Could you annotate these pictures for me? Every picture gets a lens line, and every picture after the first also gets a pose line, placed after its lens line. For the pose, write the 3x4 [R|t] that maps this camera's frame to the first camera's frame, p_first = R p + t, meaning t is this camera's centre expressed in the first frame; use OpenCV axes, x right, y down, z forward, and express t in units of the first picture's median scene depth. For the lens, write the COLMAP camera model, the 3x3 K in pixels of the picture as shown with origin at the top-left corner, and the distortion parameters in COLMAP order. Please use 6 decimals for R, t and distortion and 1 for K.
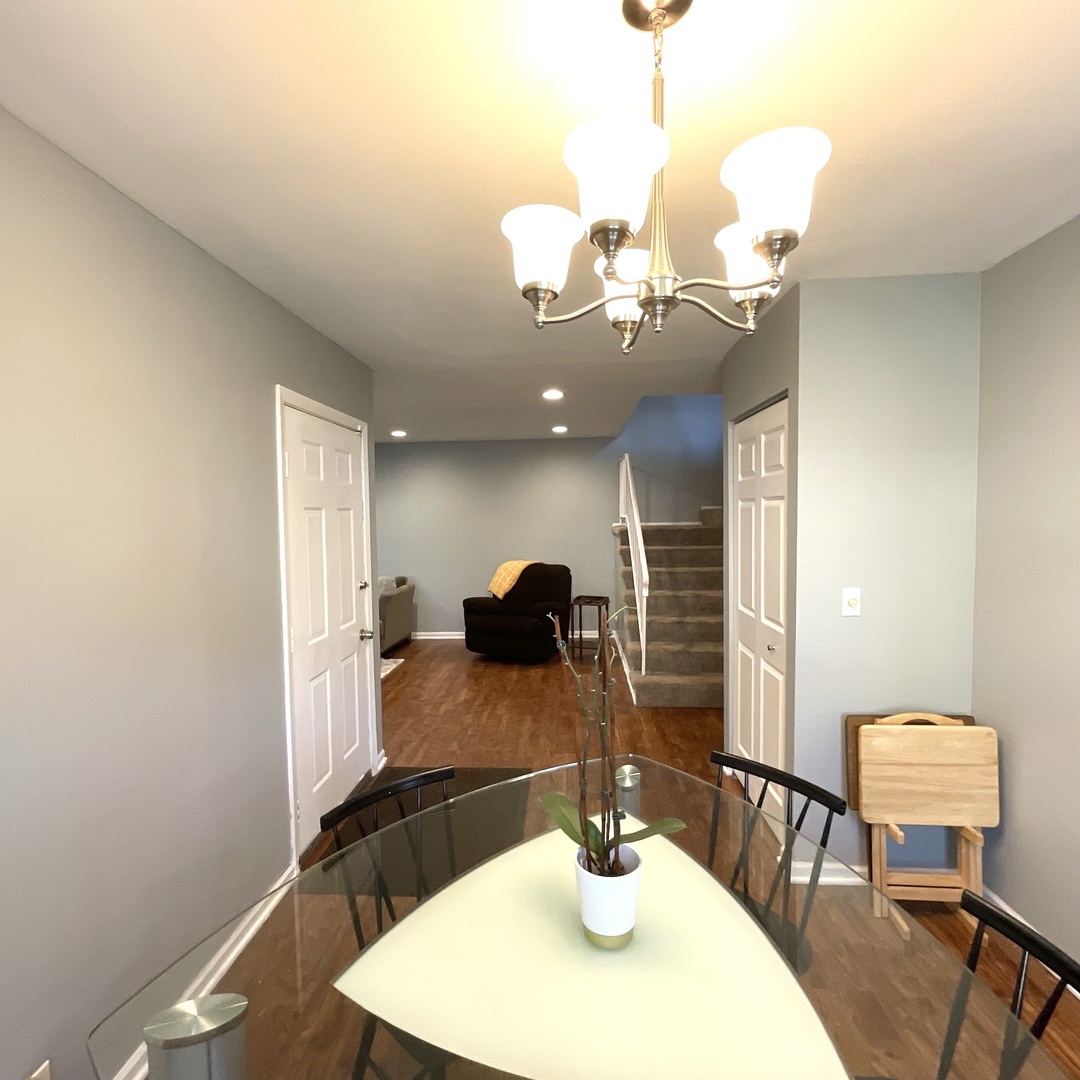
lens RADIAL K [[585.9, 0, 542.8], [0, 585.9, 541.9], [0, 0, 1]] dist [-0.012801, 0.013221]
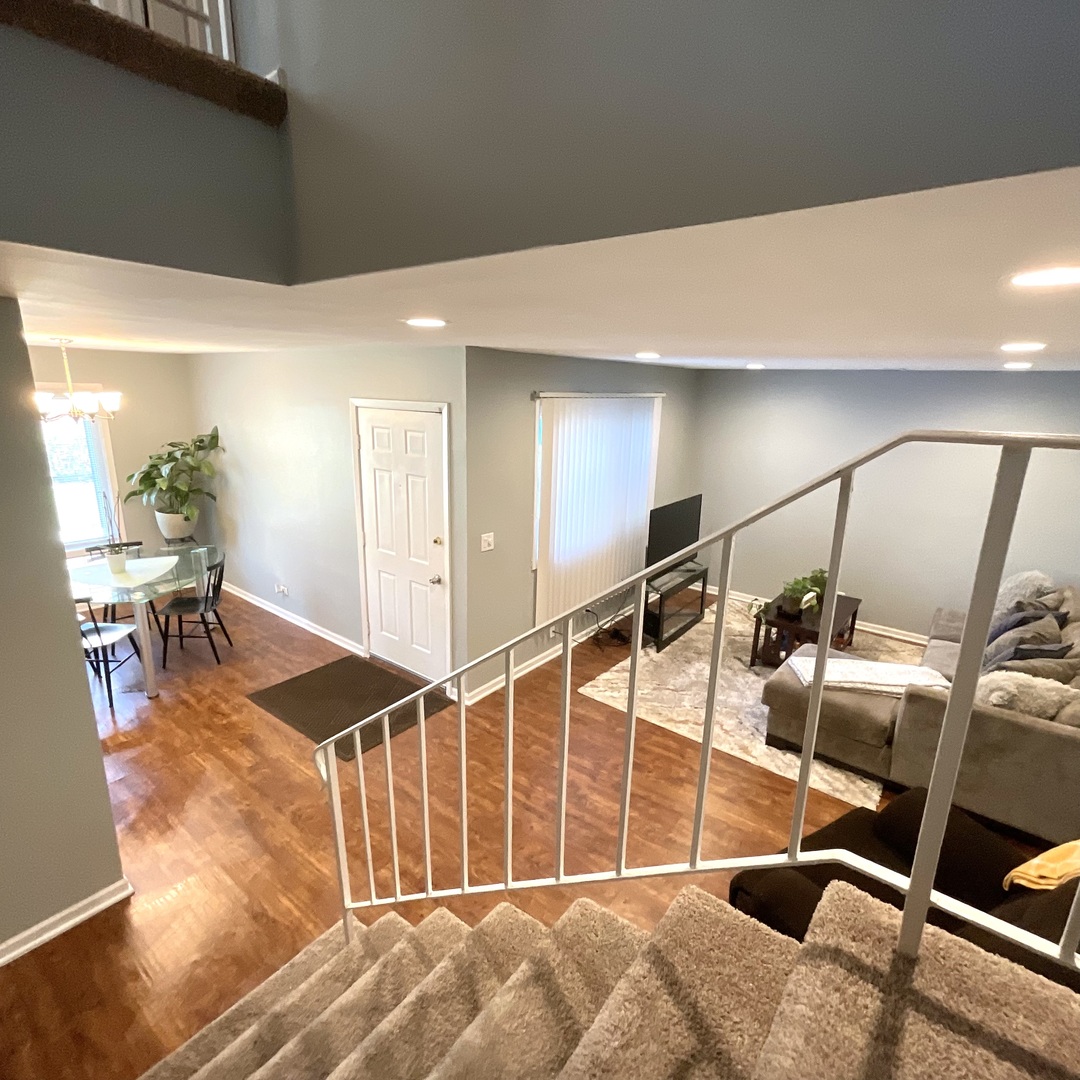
lens RADIAL K [[585.9, 0, 541.0], [0, 585.9, 539.4], [0, 0, 1]] dist [-0.012801, 0.013221]
pose [[-0.568278, 0.203255, -0.797338, 0.366740], [-0.060800, 0.955990, 0.287031, -0.198478], [0.820587, 0.211592, -0.530910, 1.243689]]
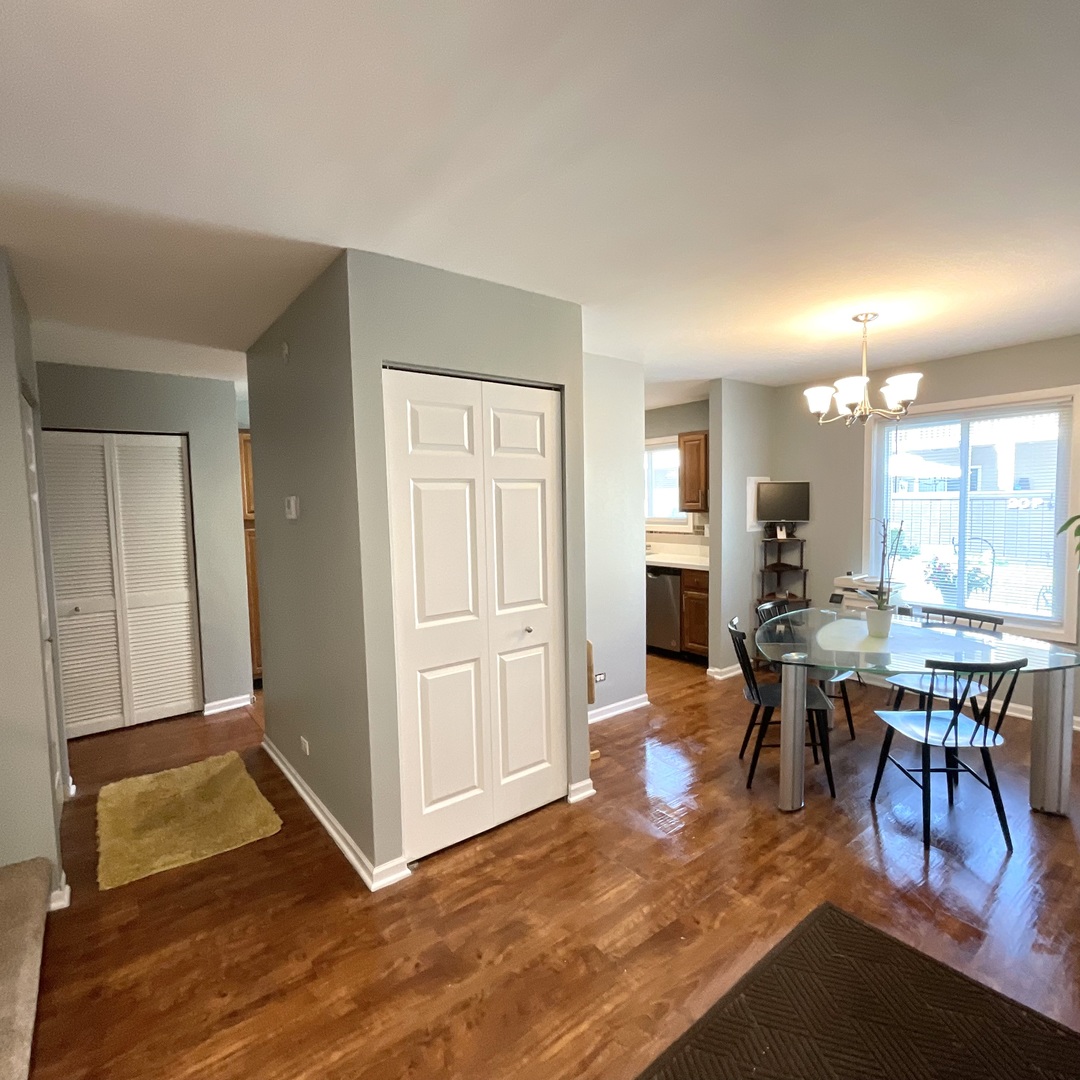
lens RADIAL K [[585.9, 0, 538.8], [0, 585.9, 542.1], [0, 0, 1]] dist [-0.012801, 0.013221]
pose [[-0.654212, -0.024970, 0.755899, -0.210169], [0.070740, 0.993053, 0.094028, -0.033801], [-0.752995, 0.114987, -0.647901, 0.900401]]
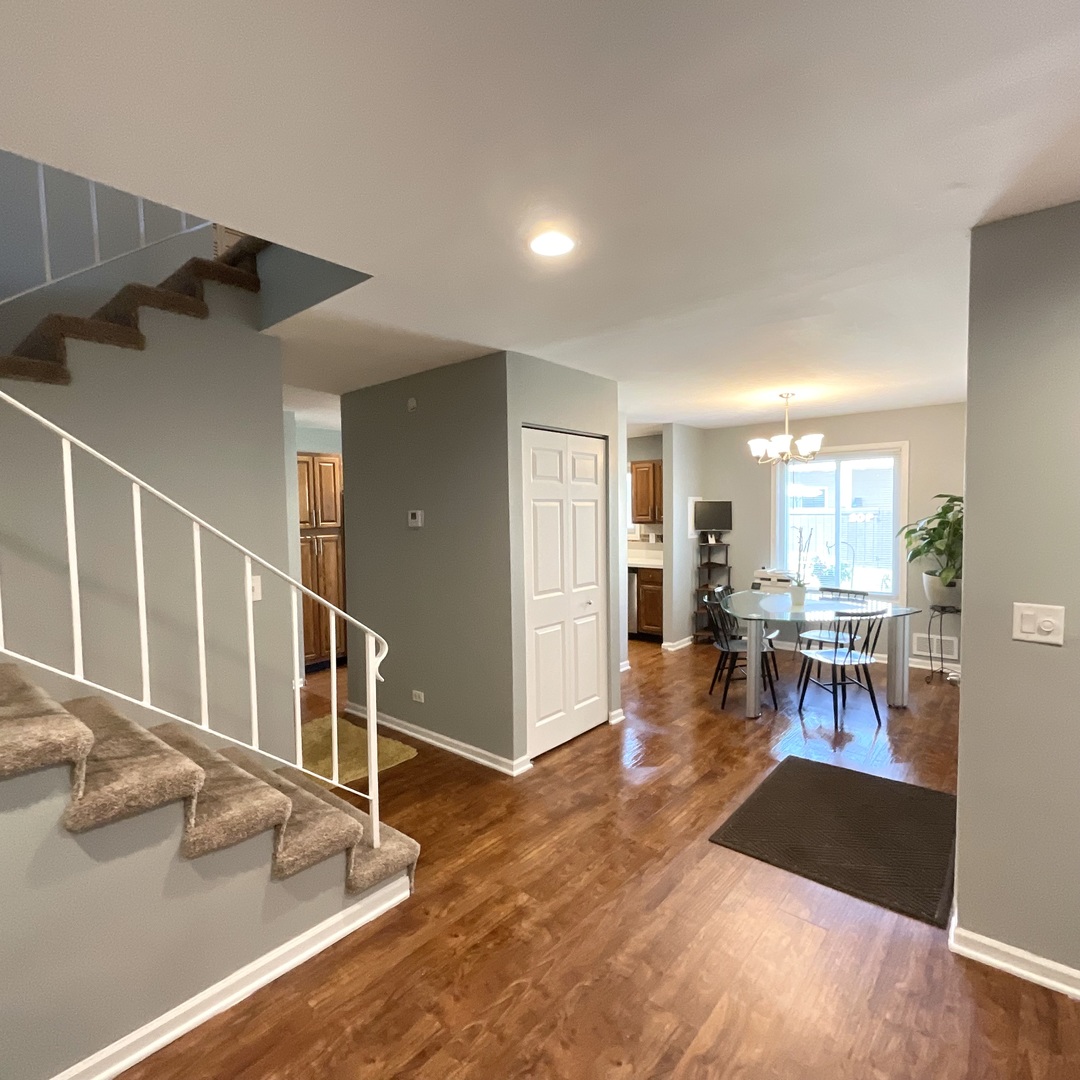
lens RADIAL K [[585.9, 0, 537.7], [0, 585.9, 540.6], [0, 0, 1]] dist [-0.012801, 0.013221]
pose [[-0.791800, -0.003690, 0.610769, -0.222998], [0.059017, 0.994840, 0.082520, -0.056096], [-0.607922, 0.101385, -0.787497, 1.230554]]
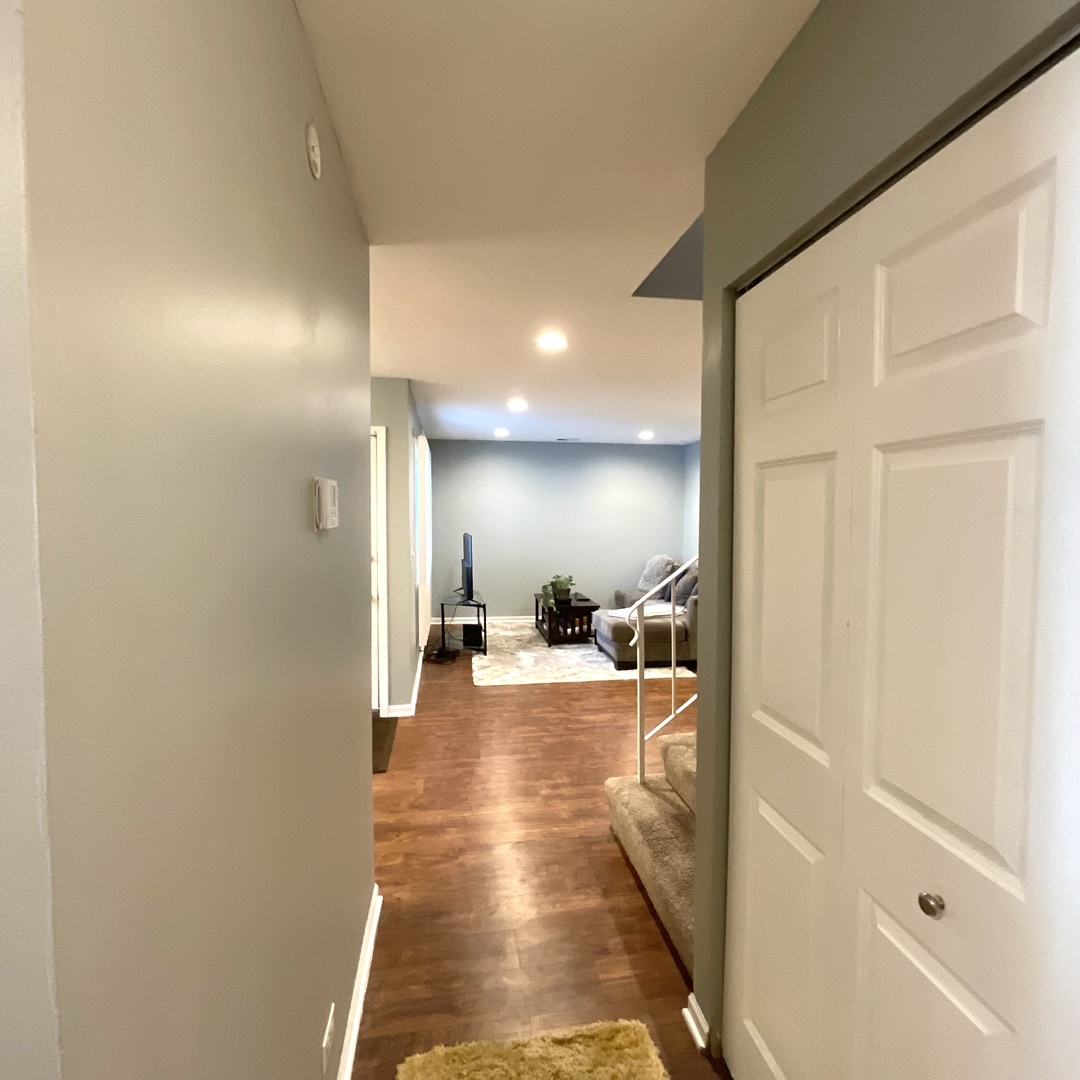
lens RADIAL K [[585.9, 0, 534.7], [0, 585.9, 540.7], [0, 0, 1]] dist [-0.012801, 0.013221]
pose [[0.206524, 0.061149, -0.976529, 0.672561], [-0.052217, 0.997312, 0.051408, -0.031929], [0.977047, 0.040374, 0.209162, 0.741217]]
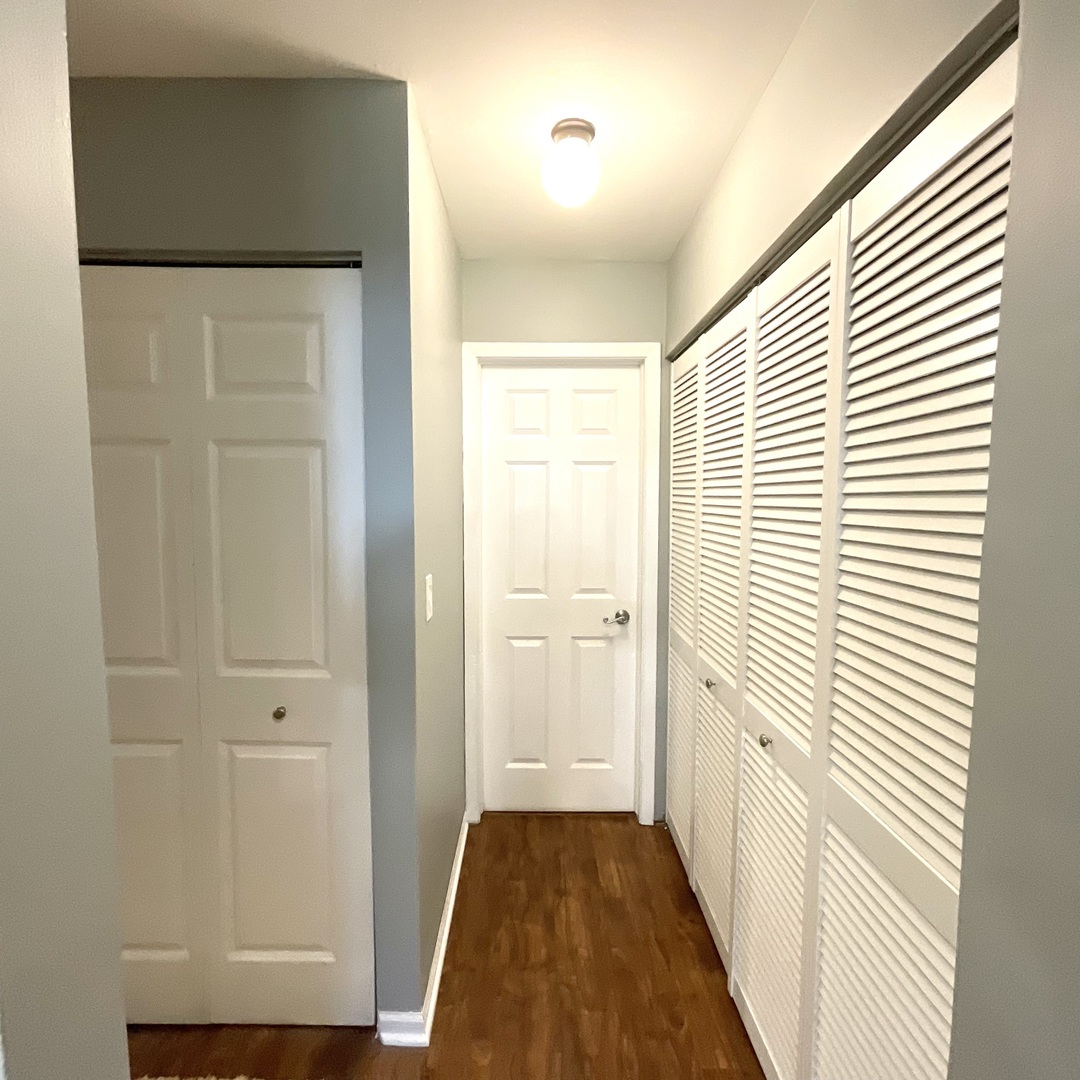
lens RADIAL K [[585.9, 0, 536.9], [0, 585.9, 539.5], [0, 0, 1]] dist [-0.012801, 0.013221]
pose [[0.997627, 0.020928, 0.065587, 0.622308], [-0.022419, 0.999505, 0.022090, -0.011414], [-0.065092, -0.023508, 0.997602, 0.481994]]
